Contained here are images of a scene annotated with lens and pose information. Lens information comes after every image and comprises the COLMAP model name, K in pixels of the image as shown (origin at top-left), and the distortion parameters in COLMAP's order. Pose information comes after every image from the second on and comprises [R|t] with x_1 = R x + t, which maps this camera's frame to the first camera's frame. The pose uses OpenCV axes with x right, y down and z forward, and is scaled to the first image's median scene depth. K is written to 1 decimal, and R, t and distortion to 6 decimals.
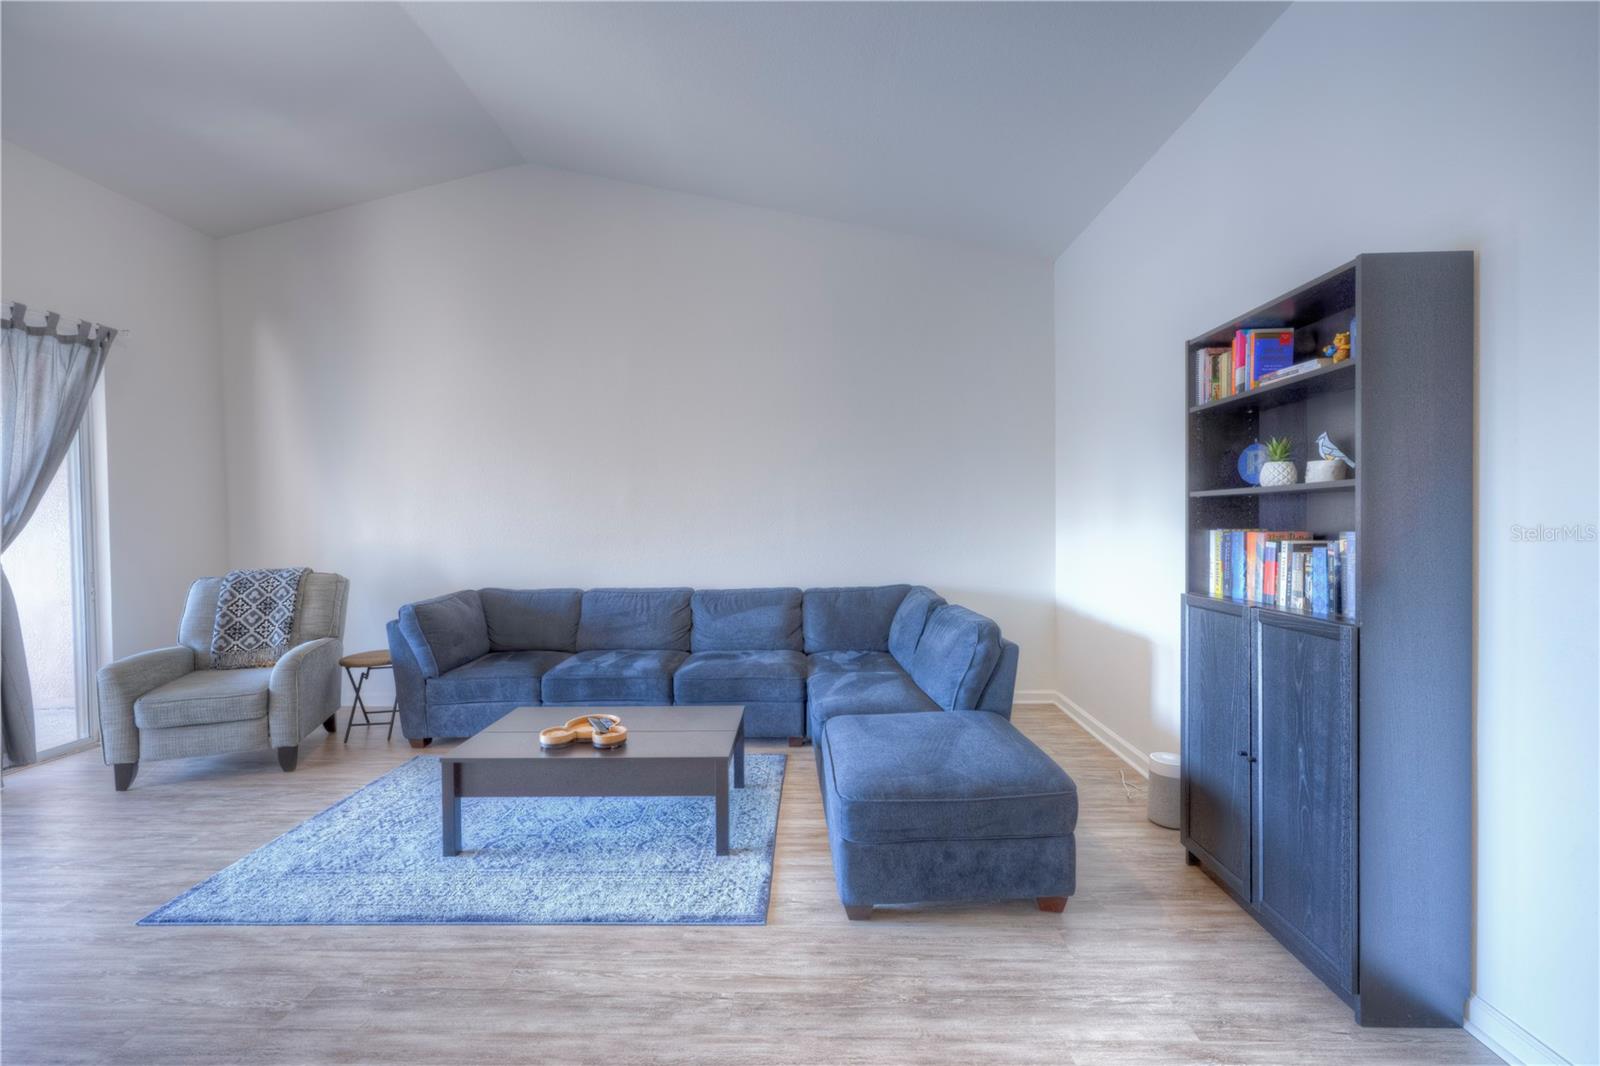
lens RADIAL K [[614.8, 0, 810.3], [0, 614.8, 528.6], [0, 0, 1]] dist [-0.000855, -0.000403]
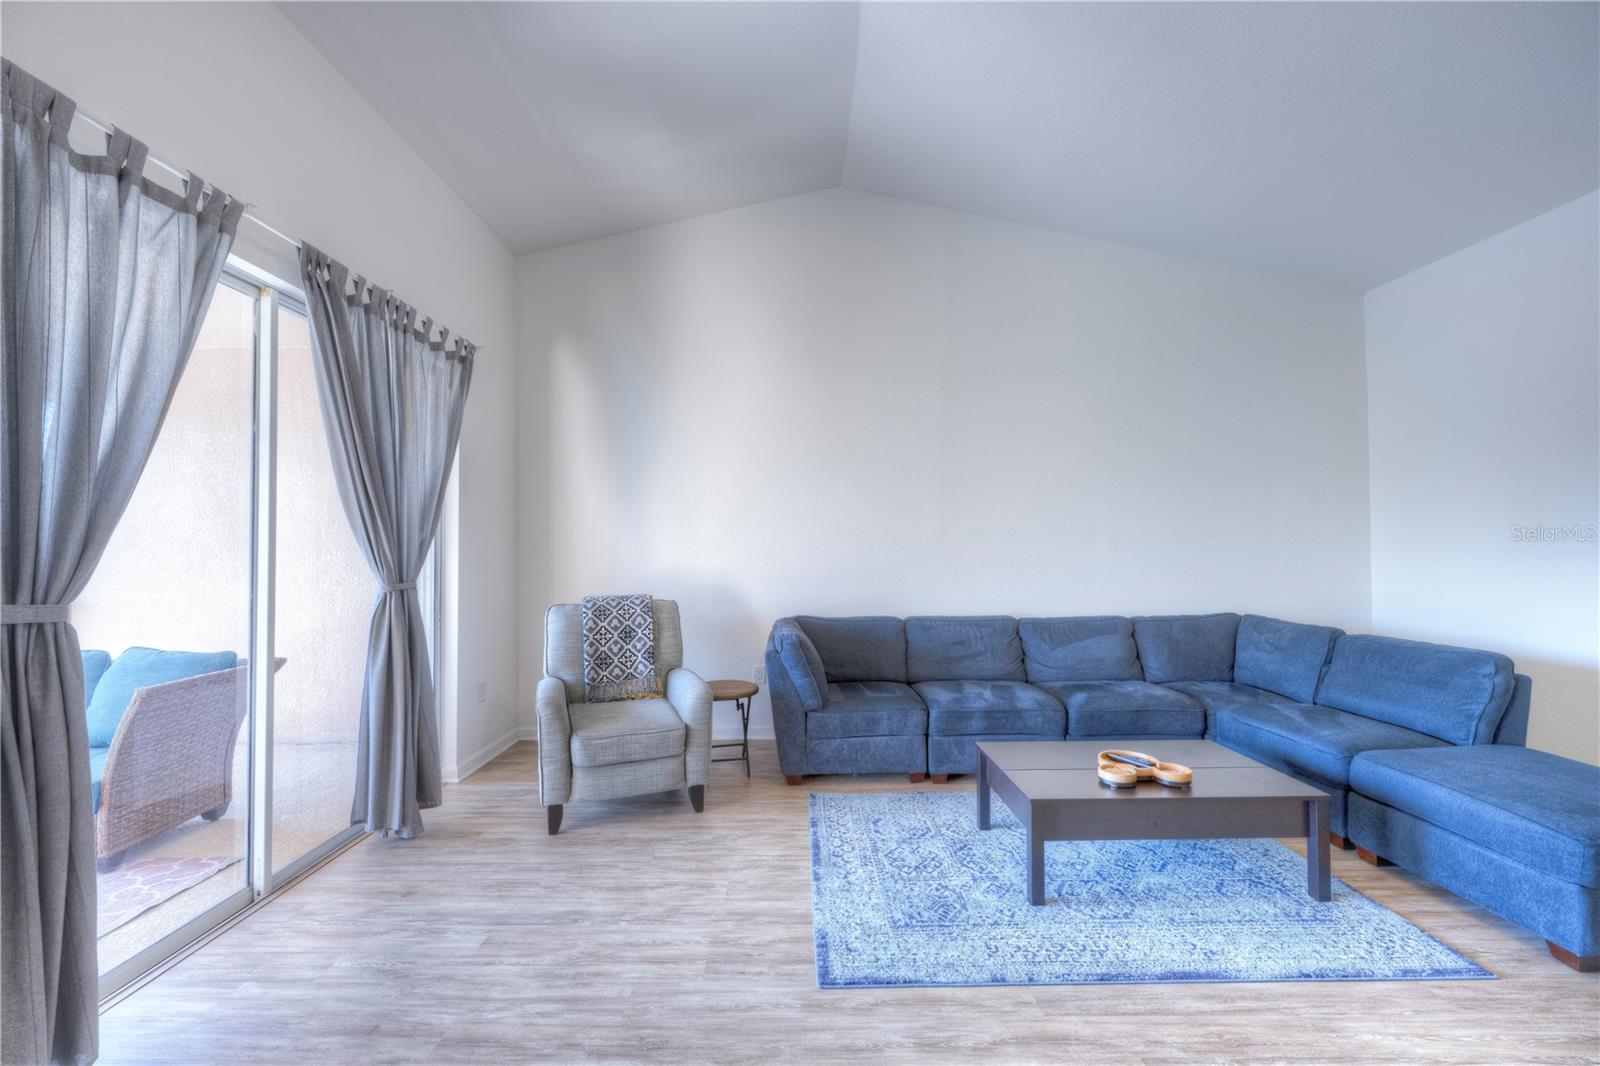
lens RADIAL K [[614.8, 0, 798.1], [0, 614.8, 529.1], [0, 0, 1]] dist [-0.000855, -0.000403]
pose [[0.999700, 0.005538, 0.023871, -0.669542], [-0.004550, 0.999139, -0.041241, 0.000326], [-0.024079, 0.041120, 0.998864, 0.034222]]
